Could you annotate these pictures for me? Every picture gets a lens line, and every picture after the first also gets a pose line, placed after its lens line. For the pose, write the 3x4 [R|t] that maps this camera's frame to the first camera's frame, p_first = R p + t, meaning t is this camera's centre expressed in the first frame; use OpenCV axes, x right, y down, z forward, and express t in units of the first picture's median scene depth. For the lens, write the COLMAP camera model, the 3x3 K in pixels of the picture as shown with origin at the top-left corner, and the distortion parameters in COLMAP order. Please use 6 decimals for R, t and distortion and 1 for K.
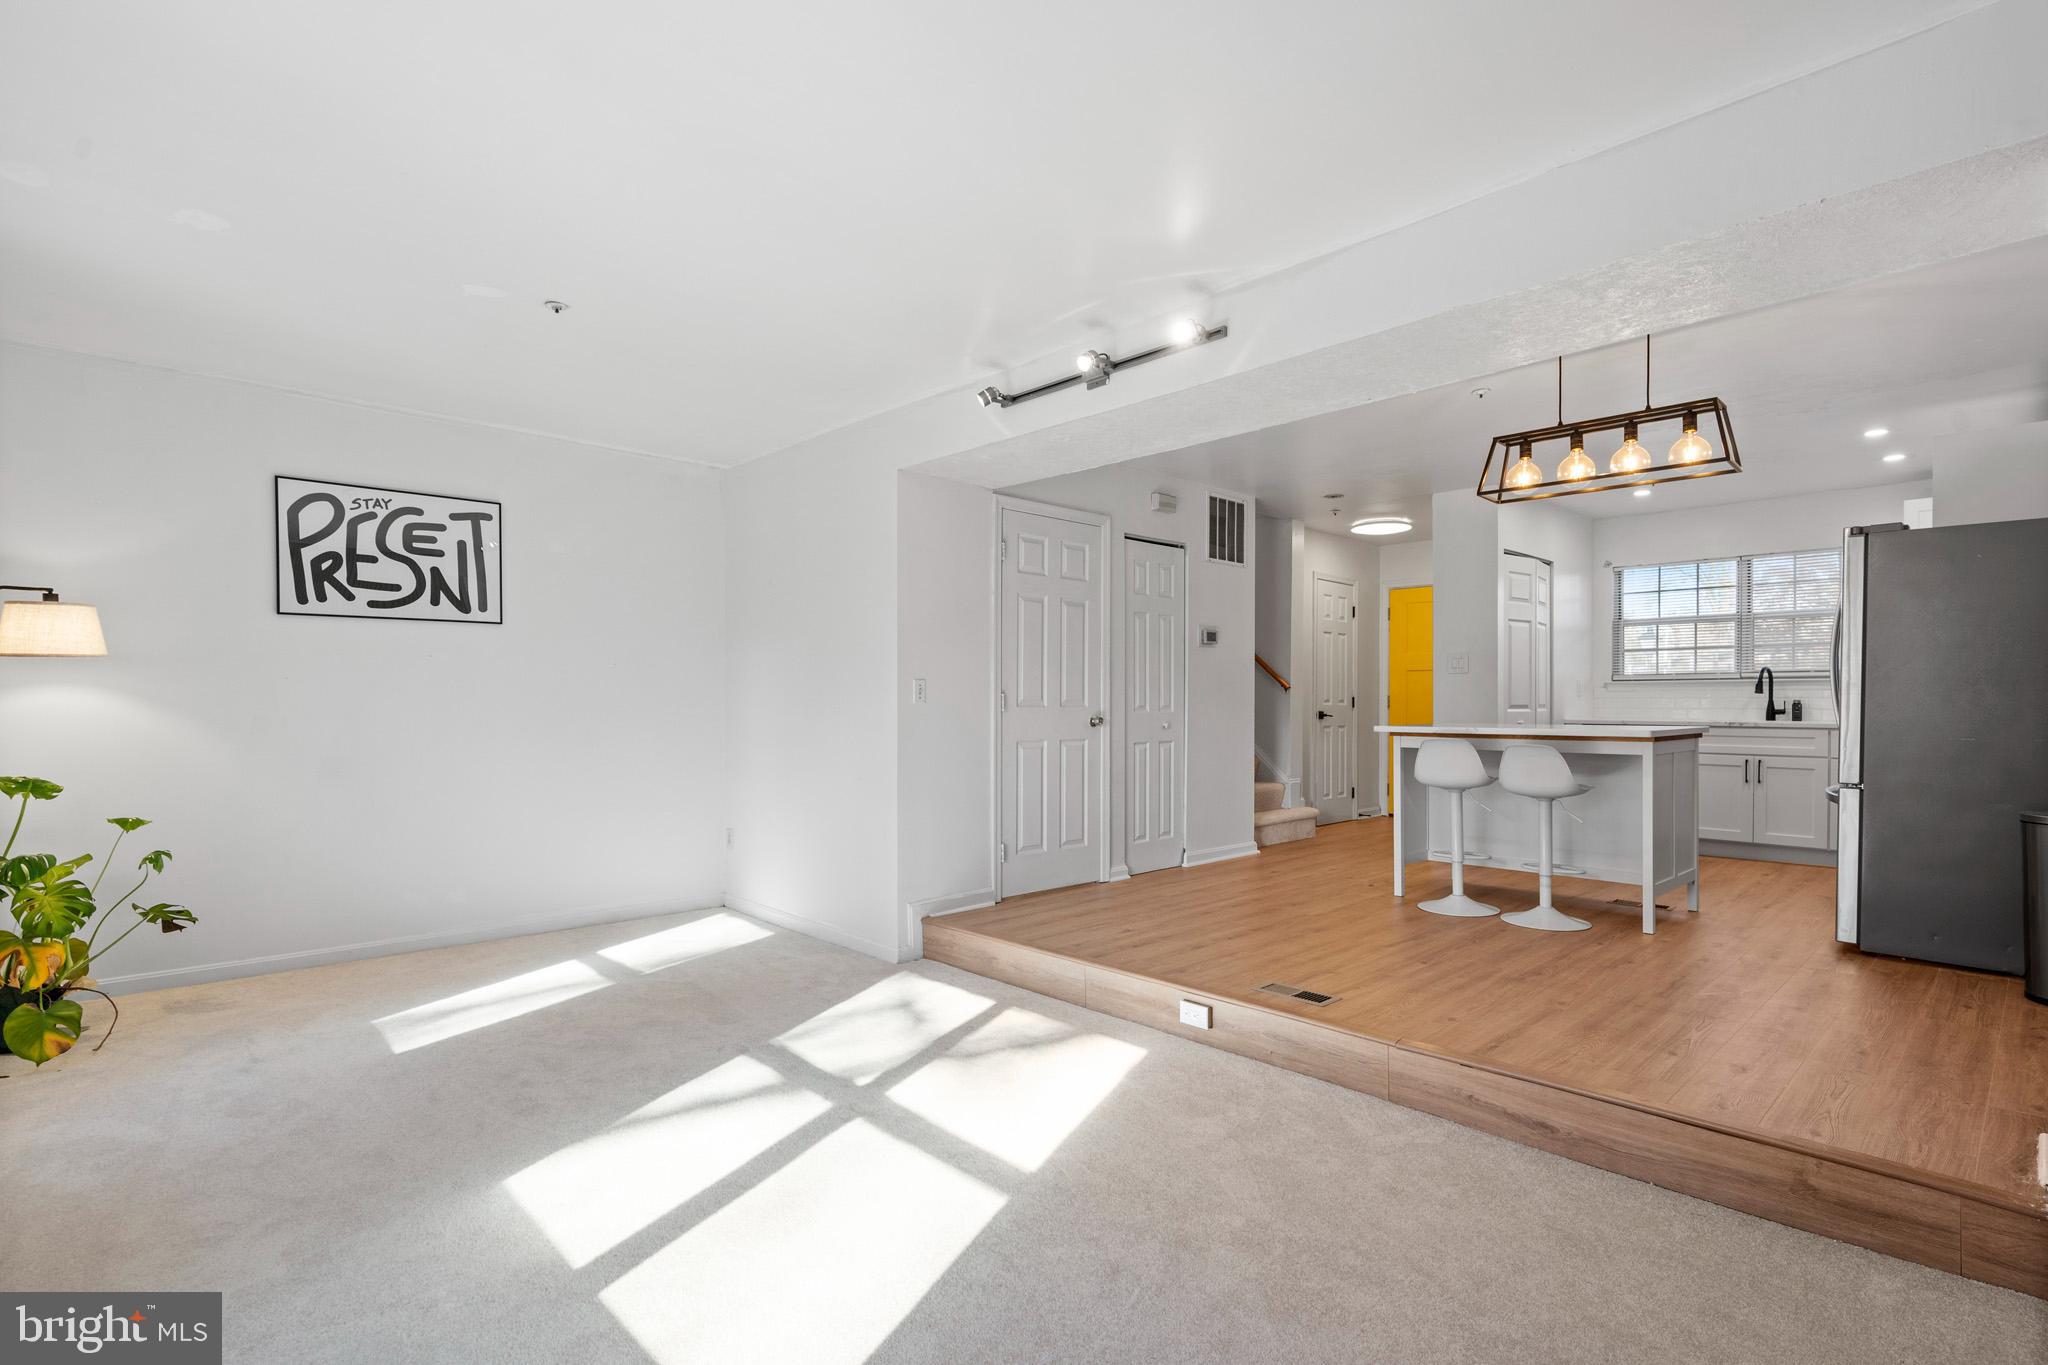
lens RADIAL K [[991.5, 0, 1024.0], [0, 991.5, 682.5], [0, 0, 1]] dist [-0.018232, 0.000048]
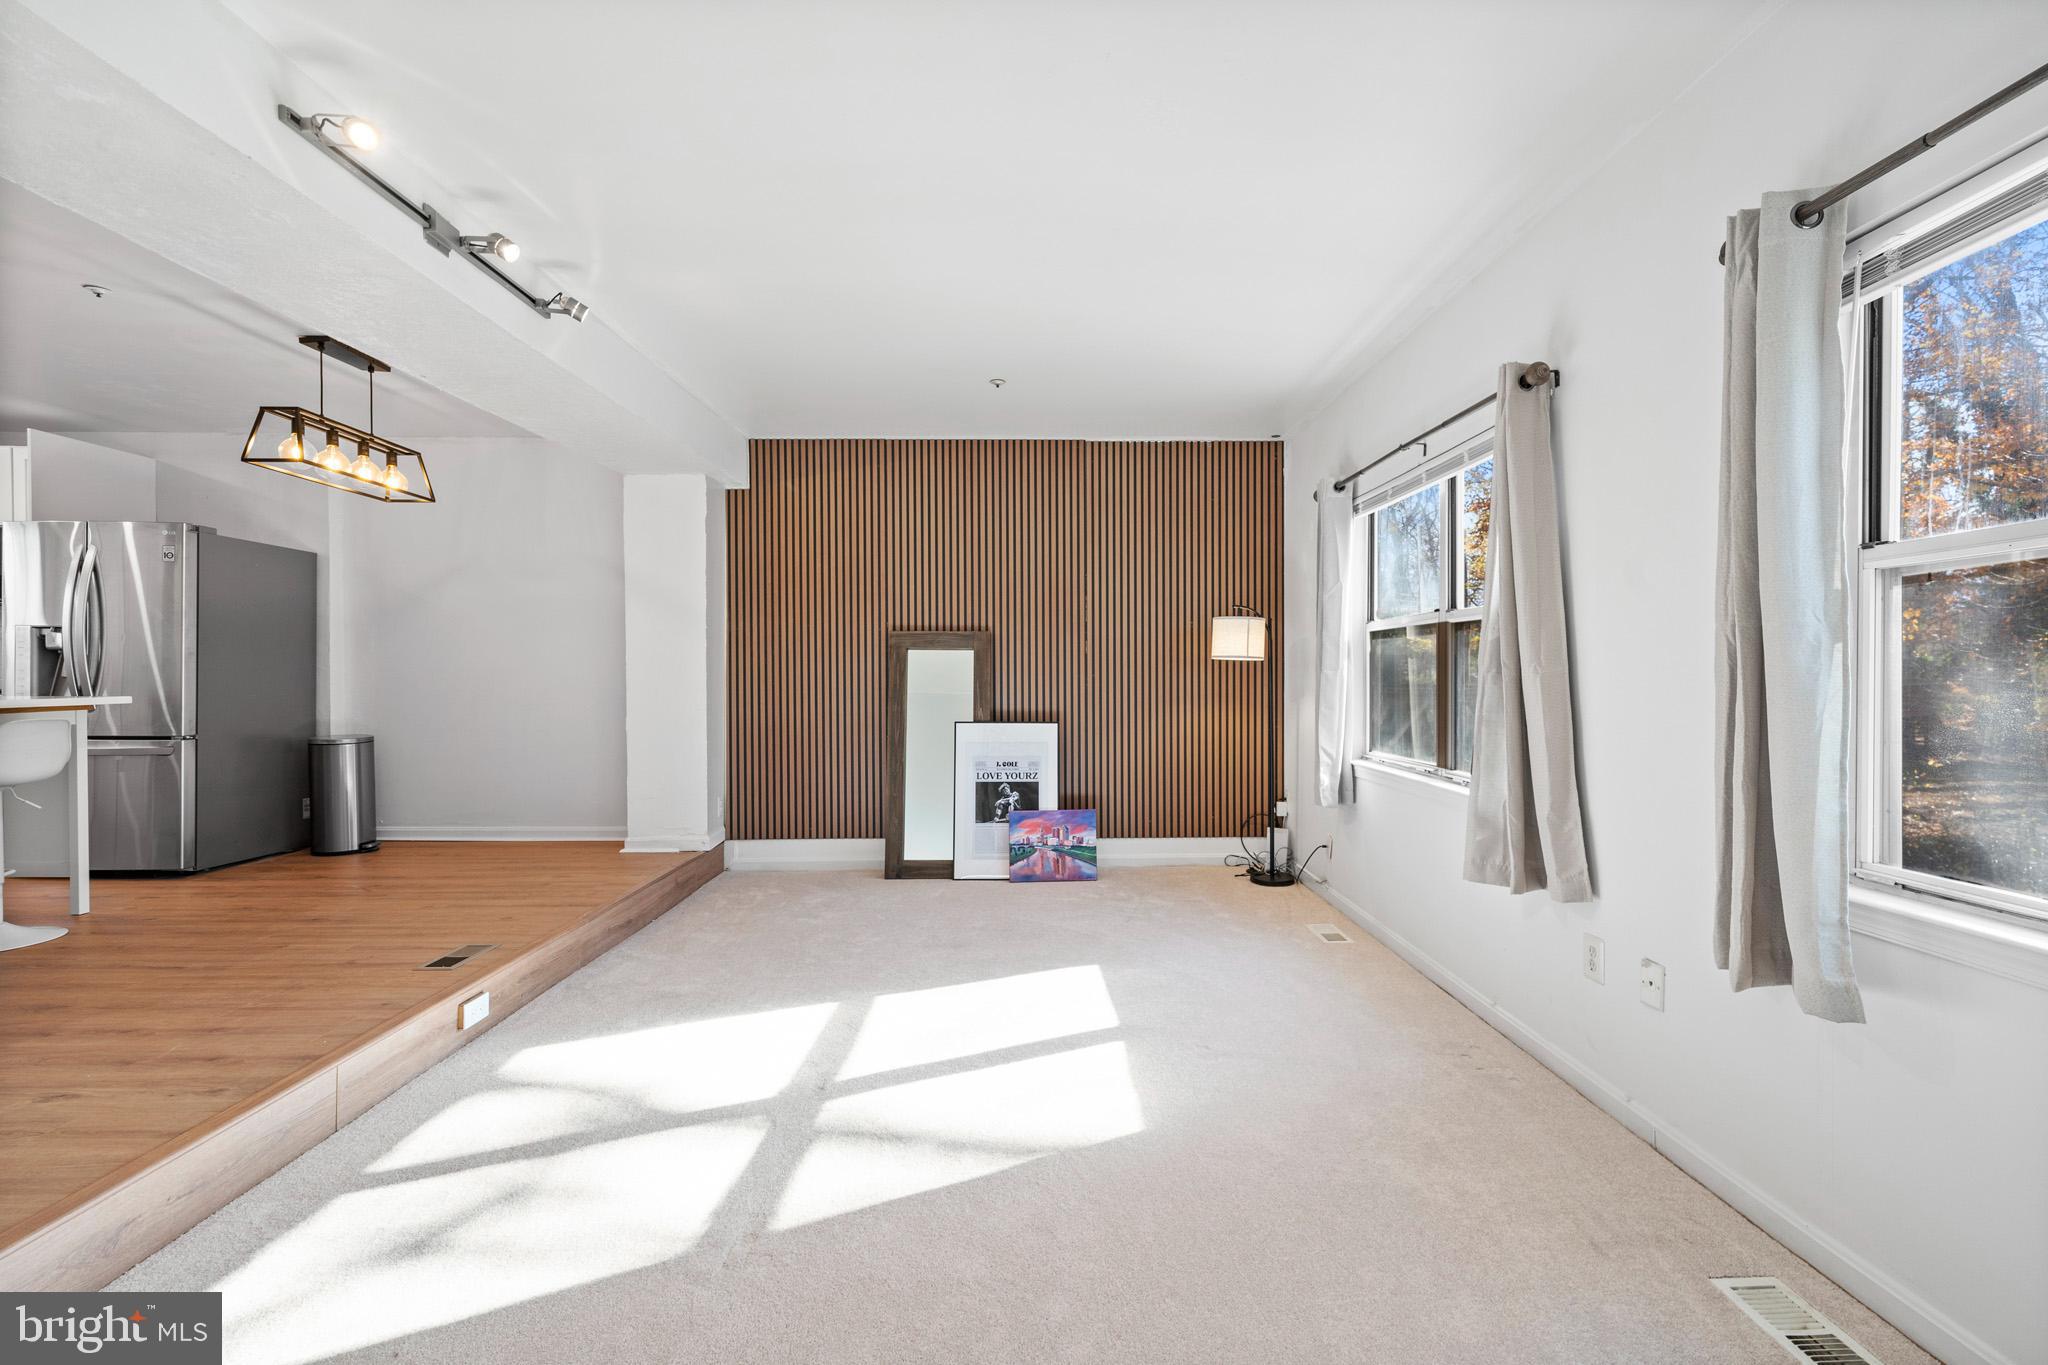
lens RADIAL K [[888.6, 0, 1039.5], [0, 888.6, 682.5], [0, 0, 1]] dist [-0.000034, -0.000293]
pose [[-0.742147, -0.010745, 0.670152, -0.686129], [-0.014628, 0.999893, -0.000168, 0.022409], [-0.670078, -0.009927, -0.742224, 1.135538]]
